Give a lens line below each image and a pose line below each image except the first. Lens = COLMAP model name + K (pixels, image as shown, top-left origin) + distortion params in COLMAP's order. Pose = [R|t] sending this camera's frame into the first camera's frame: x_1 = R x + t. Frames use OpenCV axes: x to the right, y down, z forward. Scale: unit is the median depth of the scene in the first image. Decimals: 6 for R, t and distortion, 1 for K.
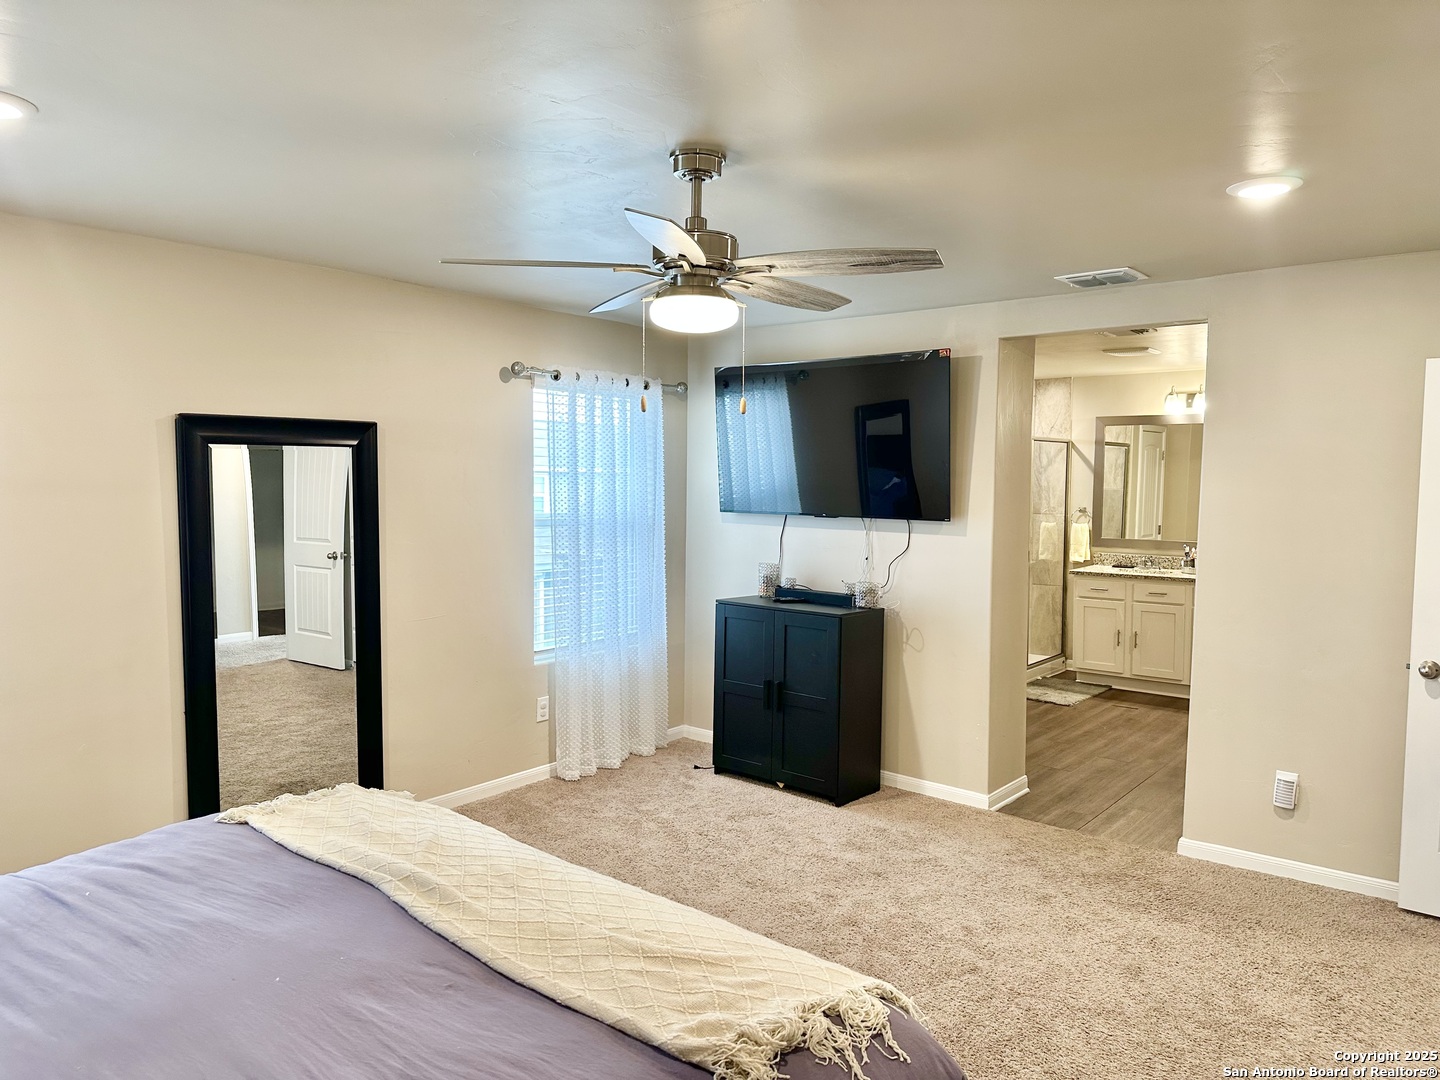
lens RADIAL K [[994.3, 0, 721.8], [0, 994.3, 546.3], [0, 0, 1]] dist [0.123898, -0.176962]
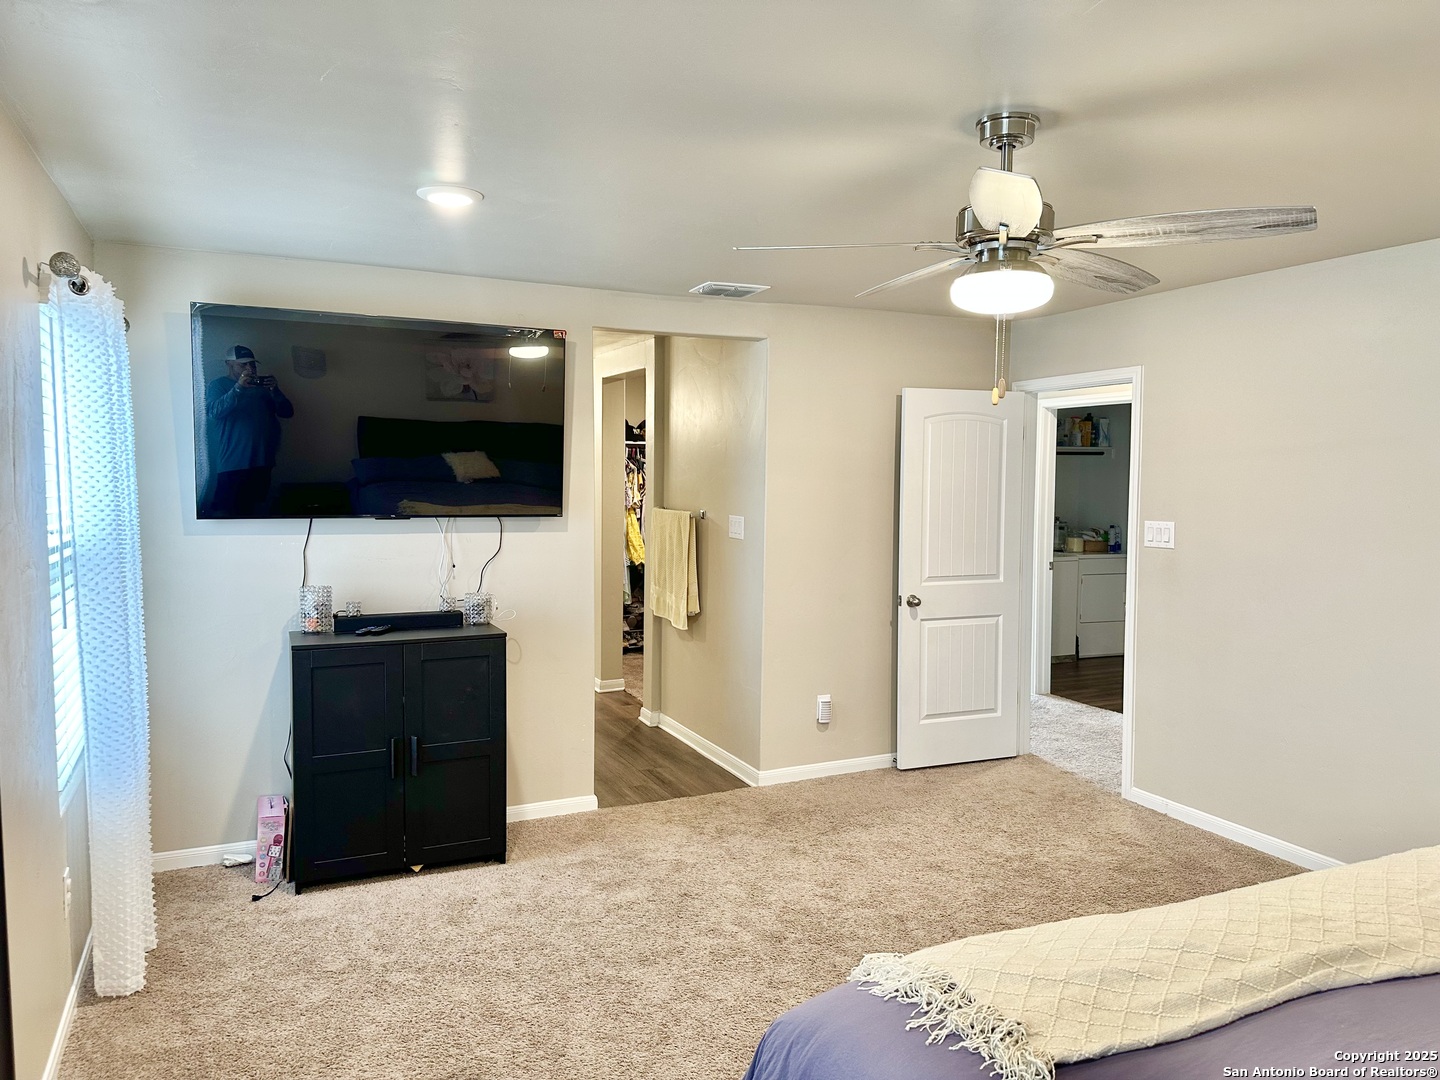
lens RADIAL K [[994.3, 0, 721.8], [0, 994.3, 546.3], [0, 0, 1]] dist [0.123898, -0.176962]
pose [[0.447394, -0.073293, 0.891329, -0.595959], [0.058952, 0.996886, 0.052382, -0.041381], [-0.892392, 0.029110, 0.450321, 0.503047]]
